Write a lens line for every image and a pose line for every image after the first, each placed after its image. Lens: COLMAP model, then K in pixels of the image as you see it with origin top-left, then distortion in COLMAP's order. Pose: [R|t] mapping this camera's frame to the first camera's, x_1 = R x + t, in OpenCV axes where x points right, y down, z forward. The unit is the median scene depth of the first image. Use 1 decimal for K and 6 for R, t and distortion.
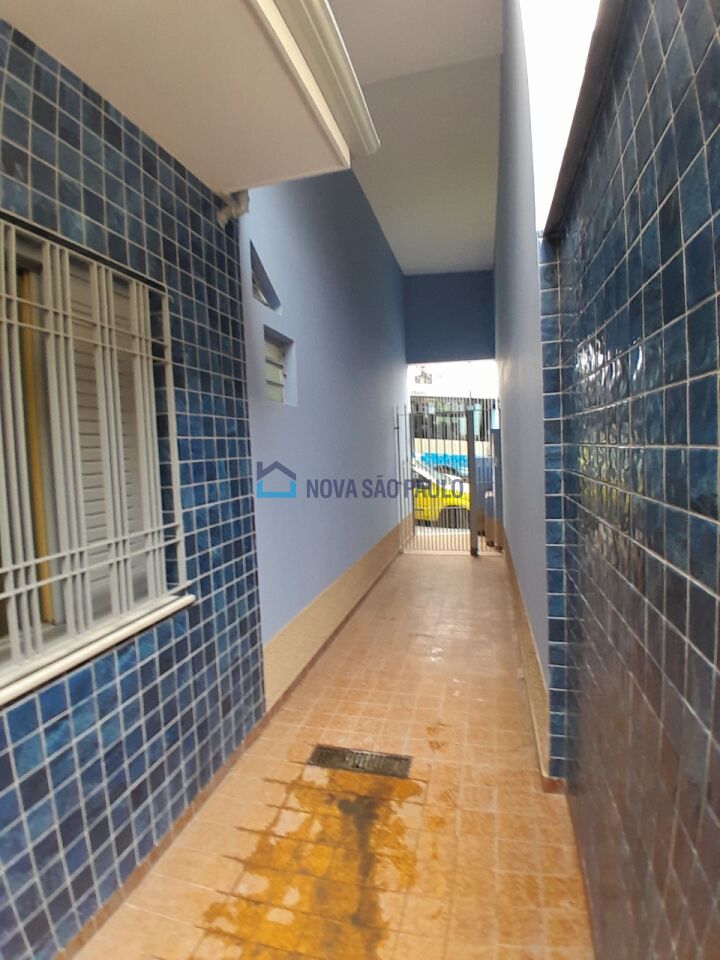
lens RADIAL K [[474.2, 0, 355.2], [0, 474.2, 472.3], [0, 0, 1]] dist [0.006604, -0.045064]
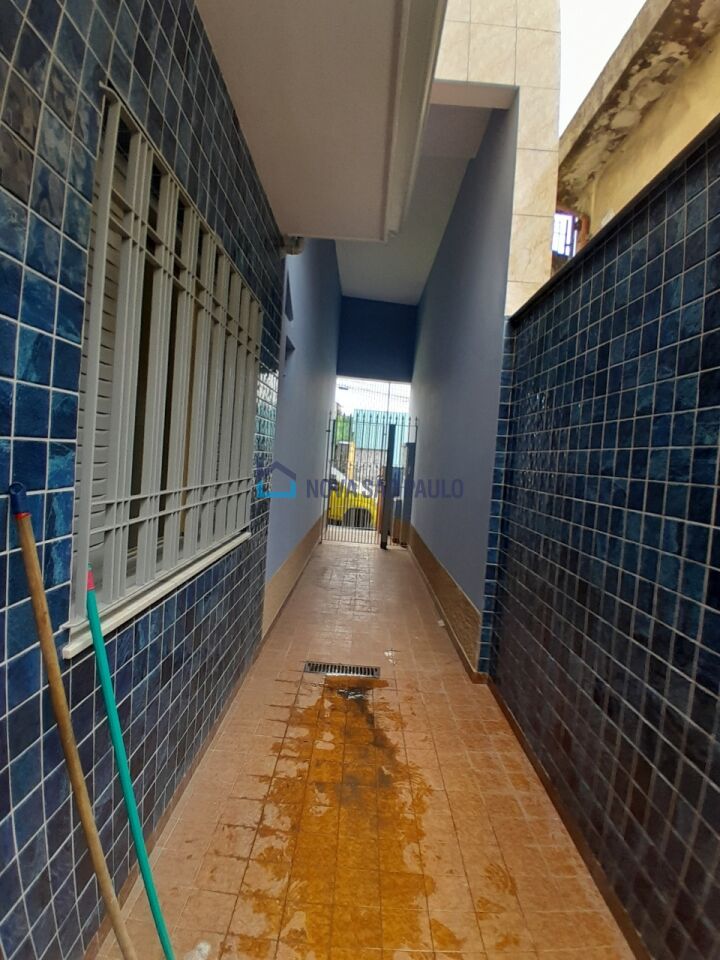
lens RADIAL K [[480.4, 0, 354.8], [0, 480.4, 469.0], [0, 0, 1]] dist [0.002625, 0.000028]
pose [[0.963667, 0.106740, 0.244851, -0.515348], [-0.101484, 0.994255, -0.034023, 0.120379], [-0.247076, 0.007939, 0.968963, -0.501103]]
